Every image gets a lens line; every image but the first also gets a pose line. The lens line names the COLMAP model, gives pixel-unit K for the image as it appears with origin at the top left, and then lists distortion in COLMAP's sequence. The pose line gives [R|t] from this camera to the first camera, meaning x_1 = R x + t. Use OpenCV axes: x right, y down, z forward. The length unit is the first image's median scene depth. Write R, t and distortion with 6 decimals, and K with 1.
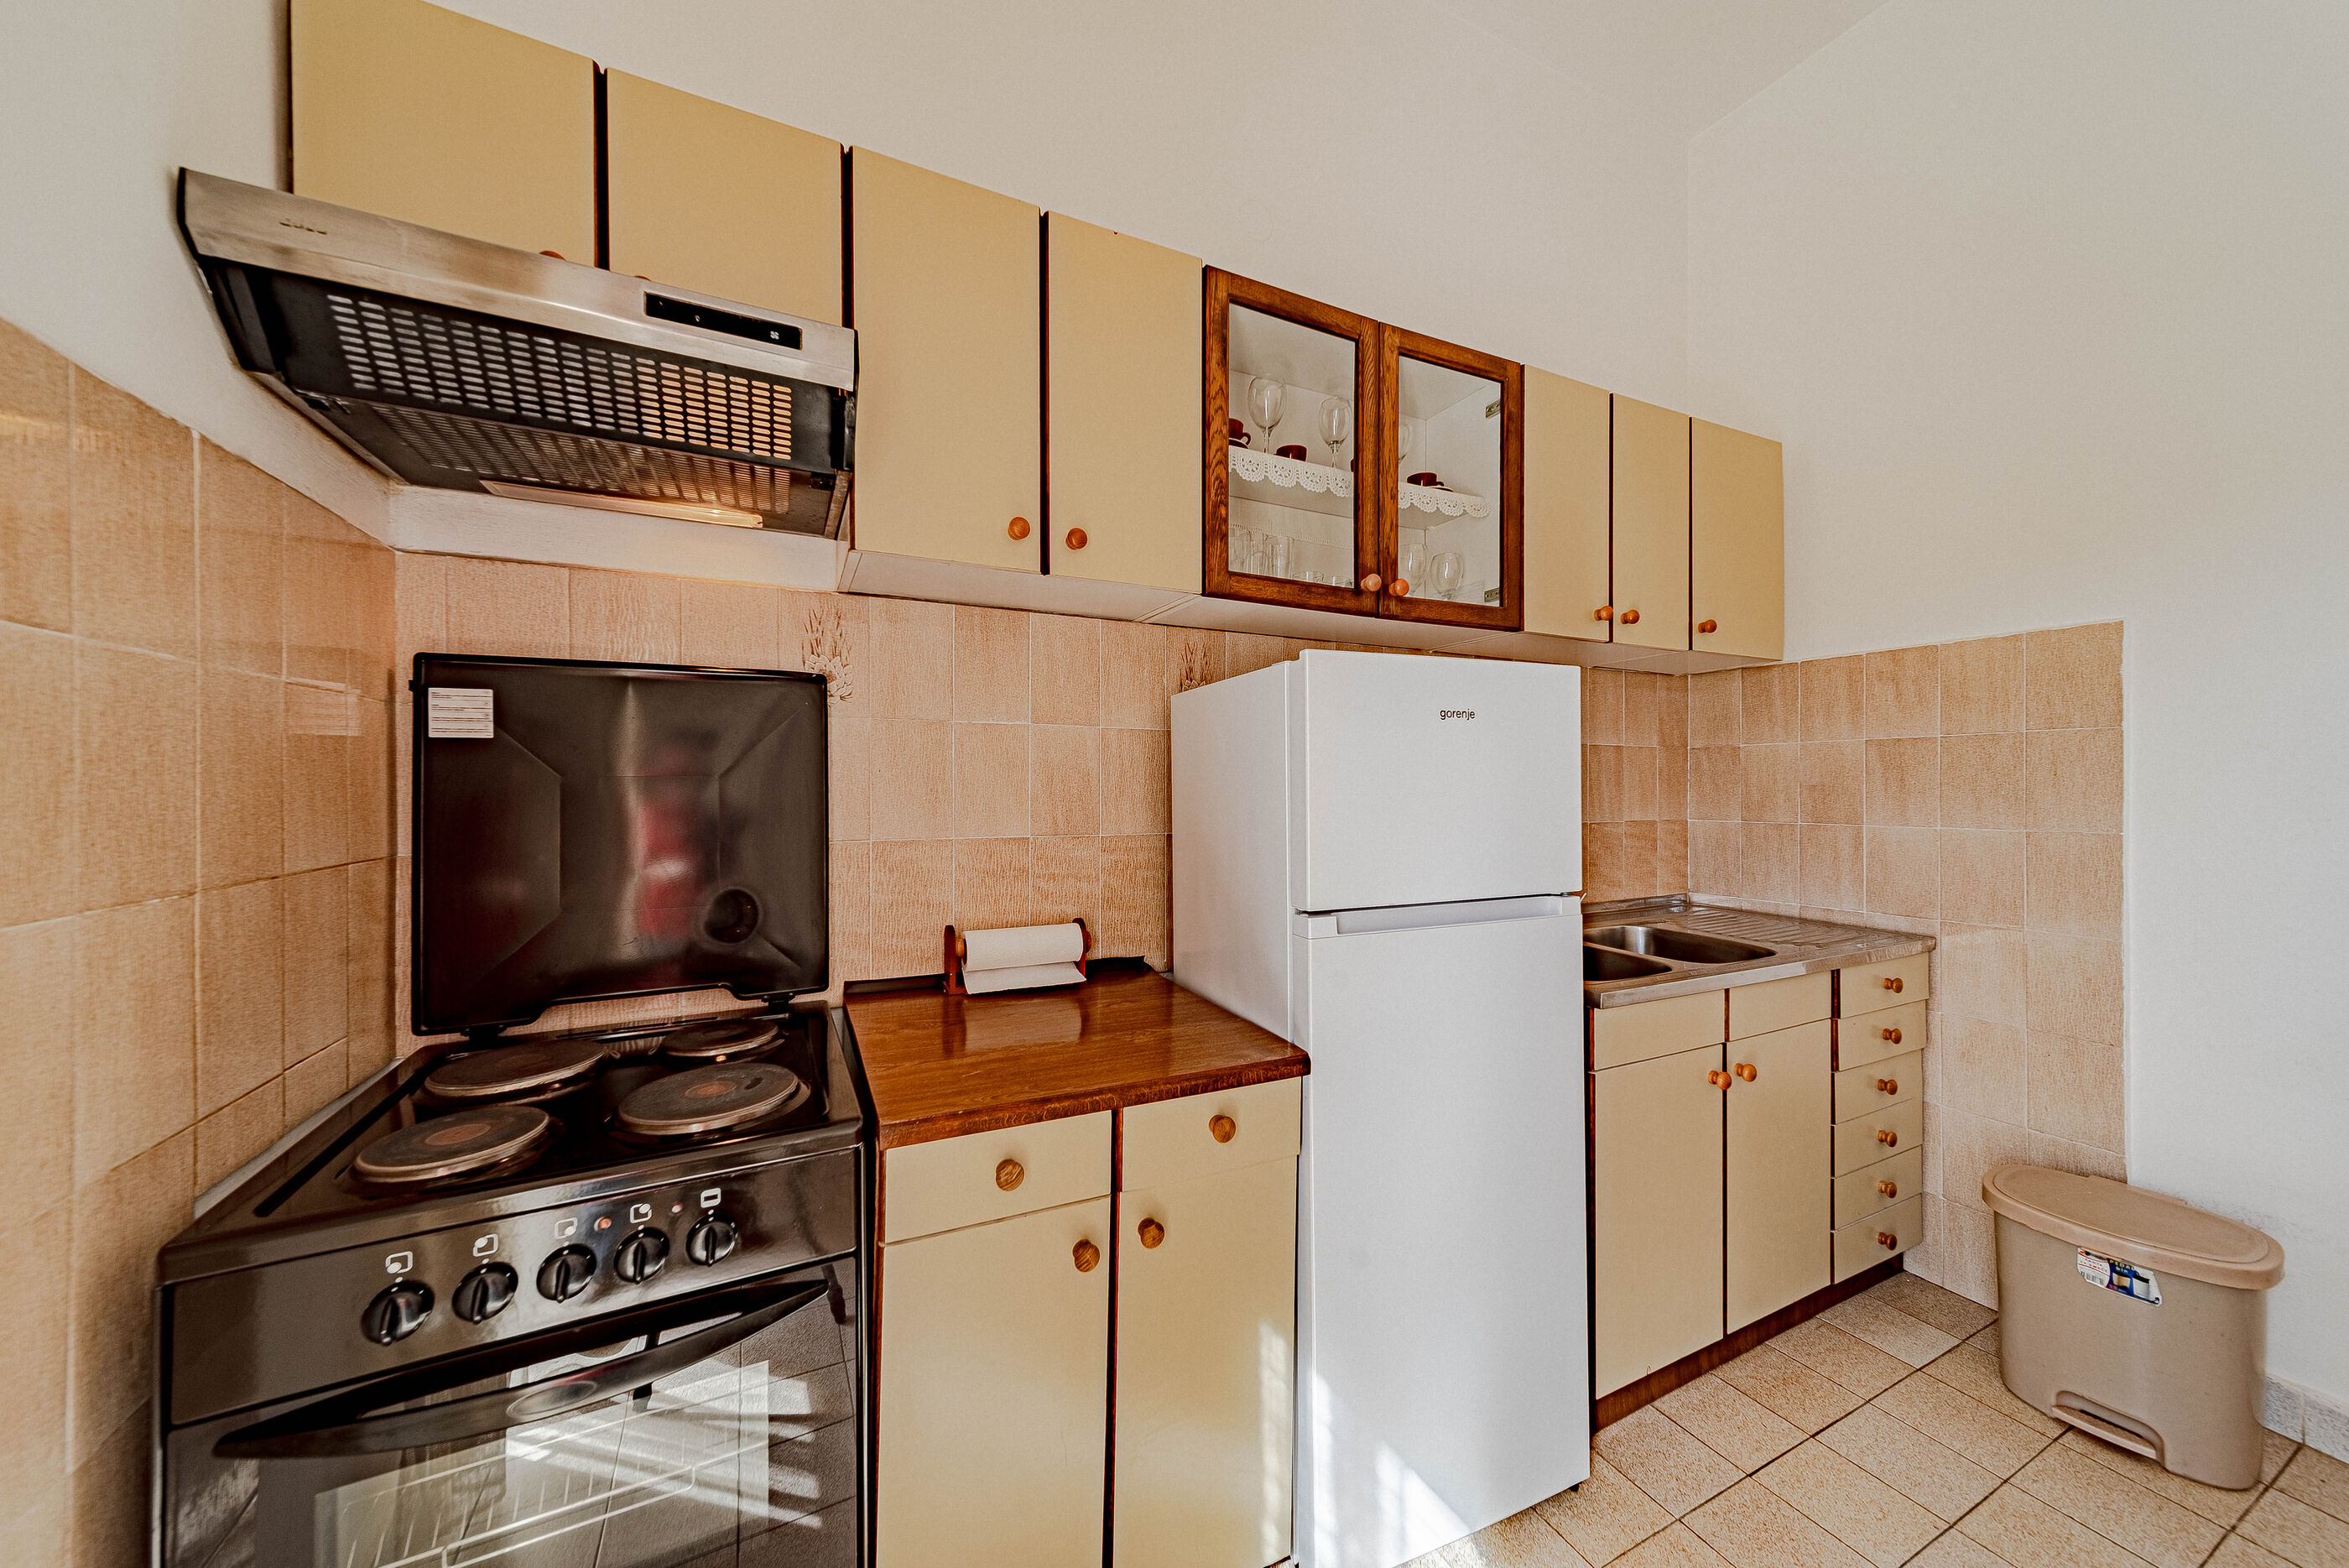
lens RADIAL K [[809.1, 0, 1172.5], [0, 809.1, 787.4], [0, 0, 1]] dist [0.006972, 0.000181]
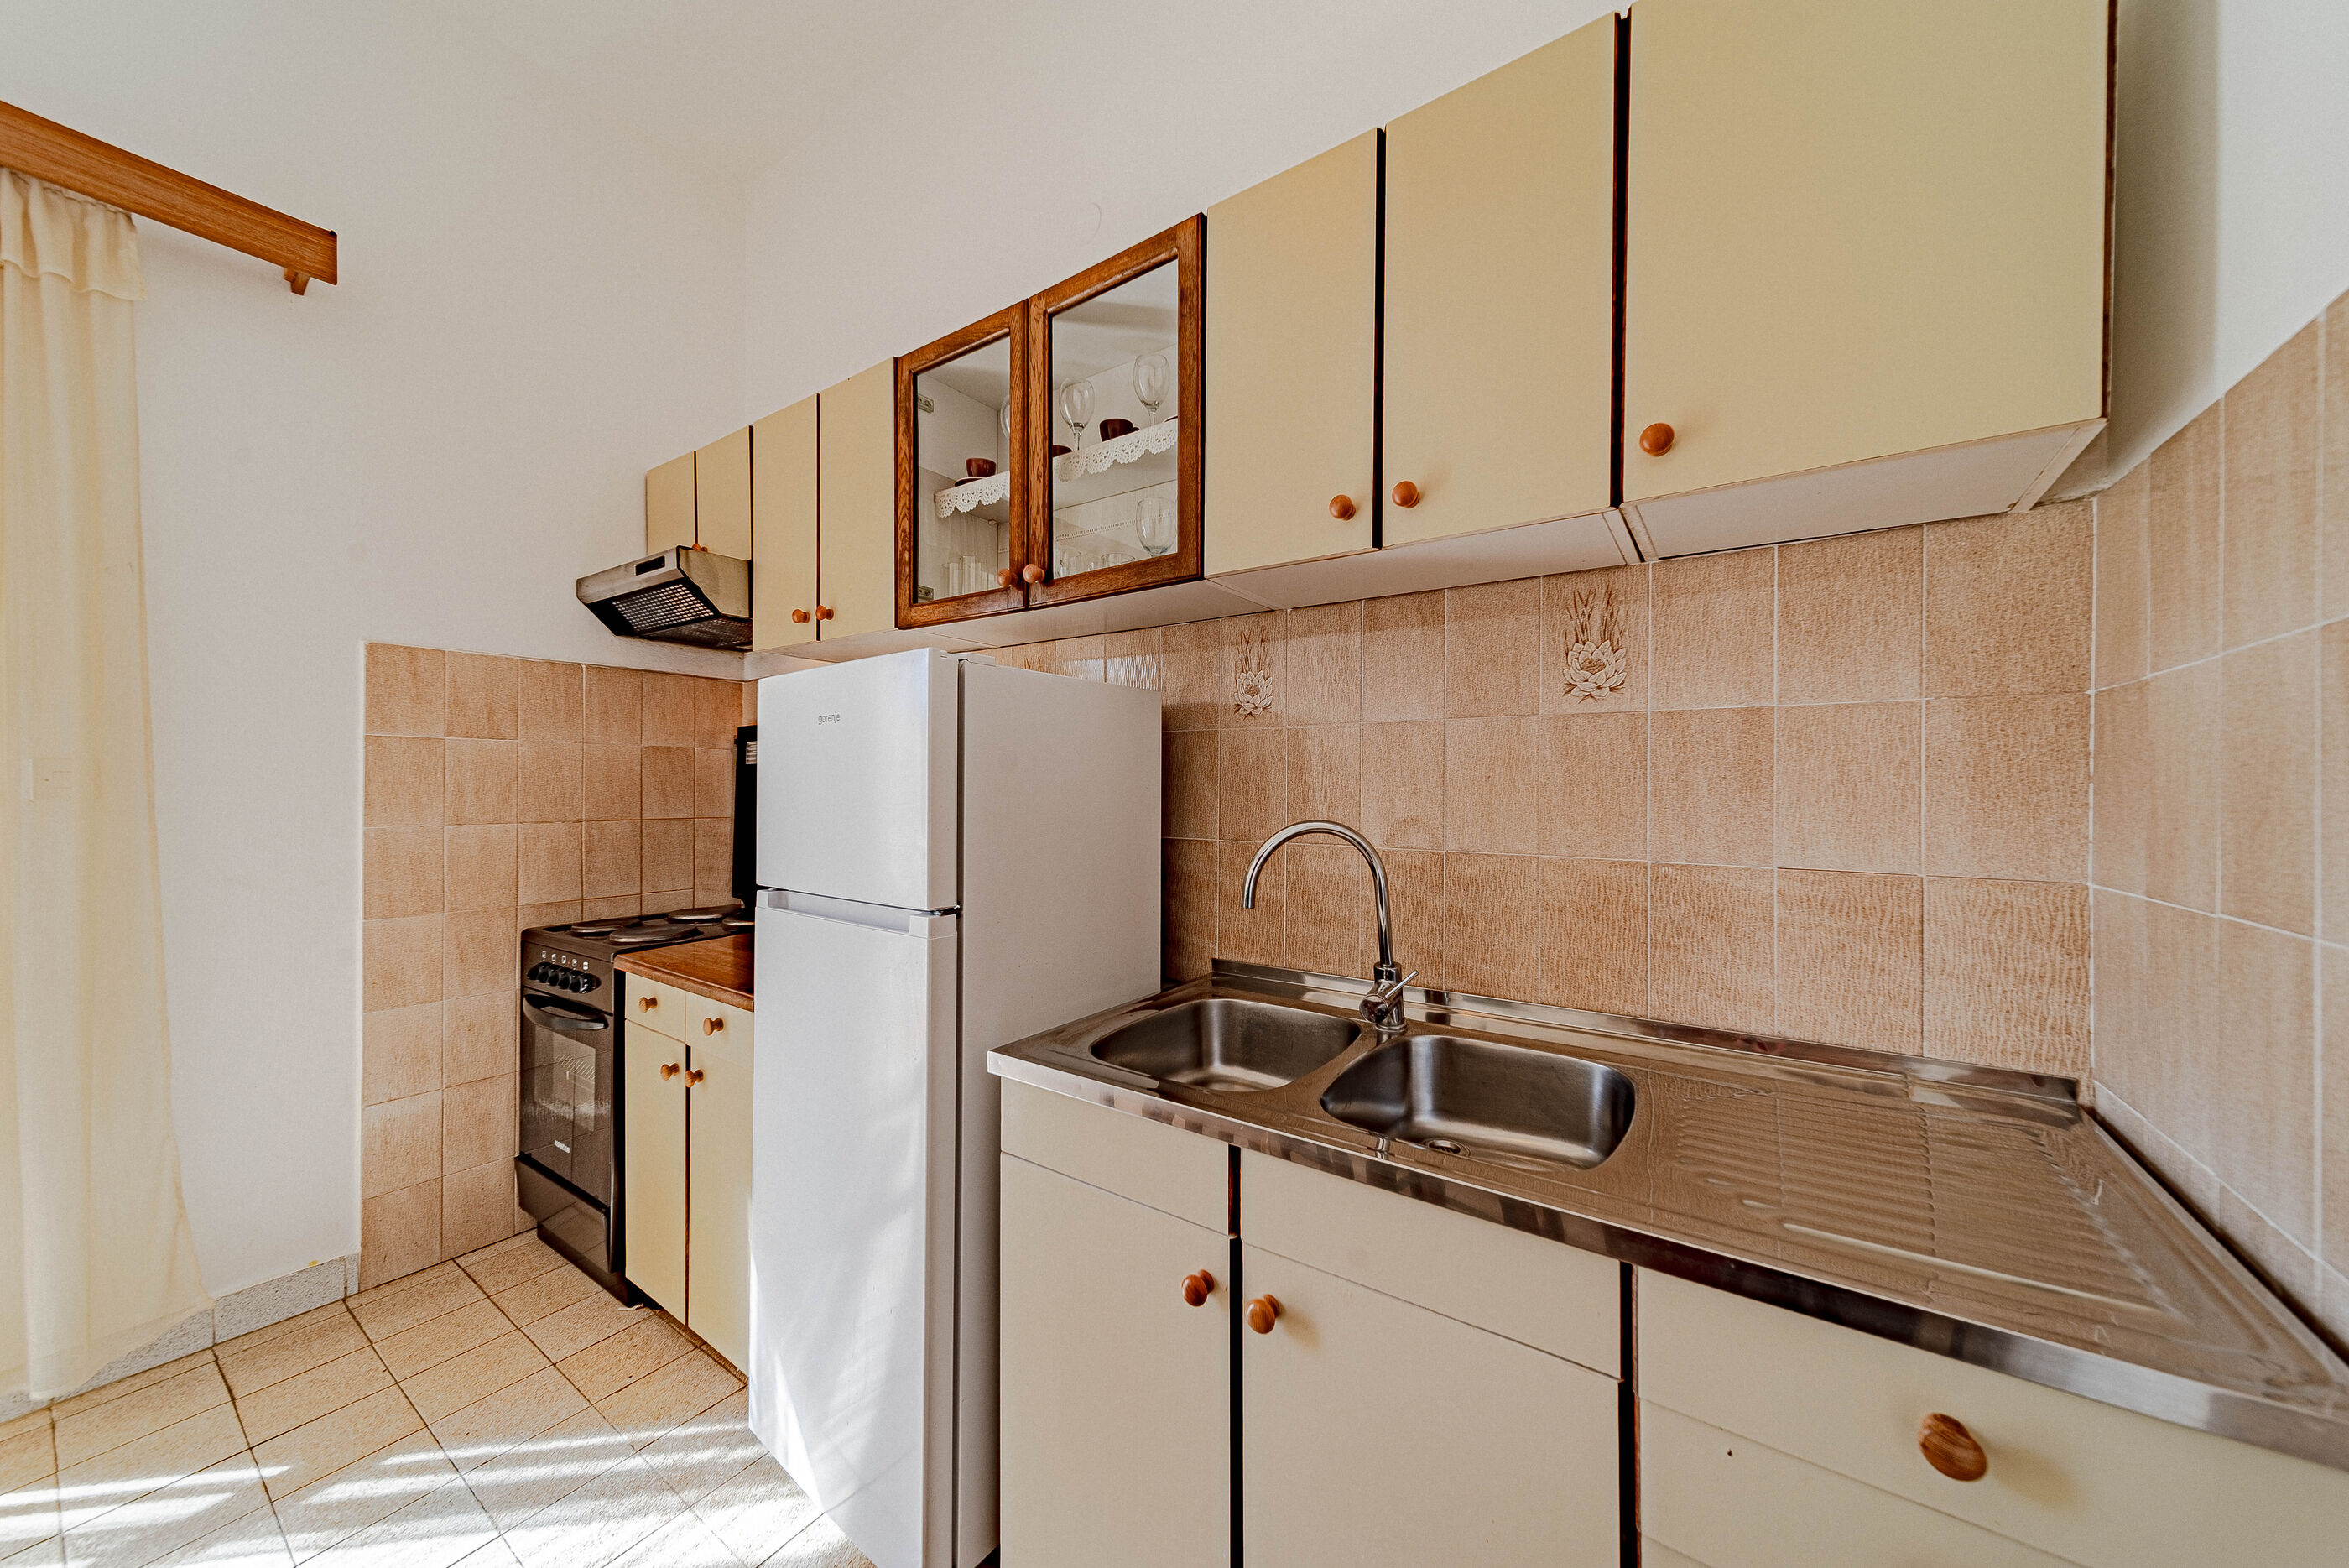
lens RADIAL K [[809.1, 0, 1172.5], [0, 809.1, 787.4], [0, 0, 1]] dist [0.006972, 0.000181]
pose [[0.490954, 0.000991, -0.871185, 1.267436], [-0.007391, 0.999968, -0.003027, -0.000789], [0.871154, 0.007925, 0.490945, 0.746014]]
